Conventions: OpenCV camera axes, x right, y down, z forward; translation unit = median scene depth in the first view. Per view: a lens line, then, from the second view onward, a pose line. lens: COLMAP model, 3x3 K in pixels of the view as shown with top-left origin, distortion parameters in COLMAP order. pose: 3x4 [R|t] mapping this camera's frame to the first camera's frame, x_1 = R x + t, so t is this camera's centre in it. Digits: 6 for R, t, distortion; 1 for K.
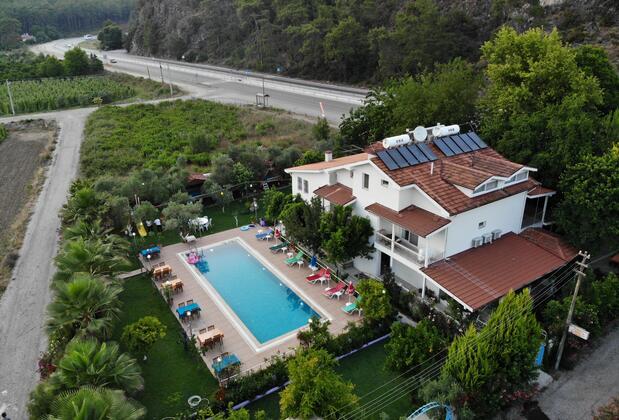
lens RADIAL K [[453.7, 0, 305.2], [0, 453.7, 210.4], [0, 0, 1]] dist [0.077752, -0.188697]
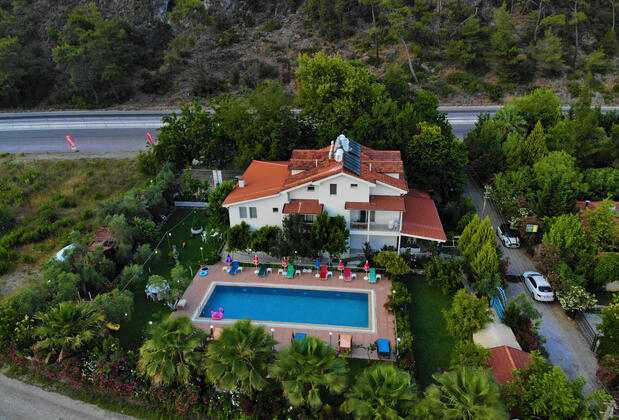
lens RADIAL K [[453.9, 0, 304.6], [0, 453.9, 208.0], [0, 0, 1]] dist [0.097517, -0.227695]
pose [[0.642821, -0.317048, 0.697325, -0.715660], [0.305349, 0.940931, 0.146324, -0.194440], [-0.702526, 0.118867, 0.701660, 0.121355]]
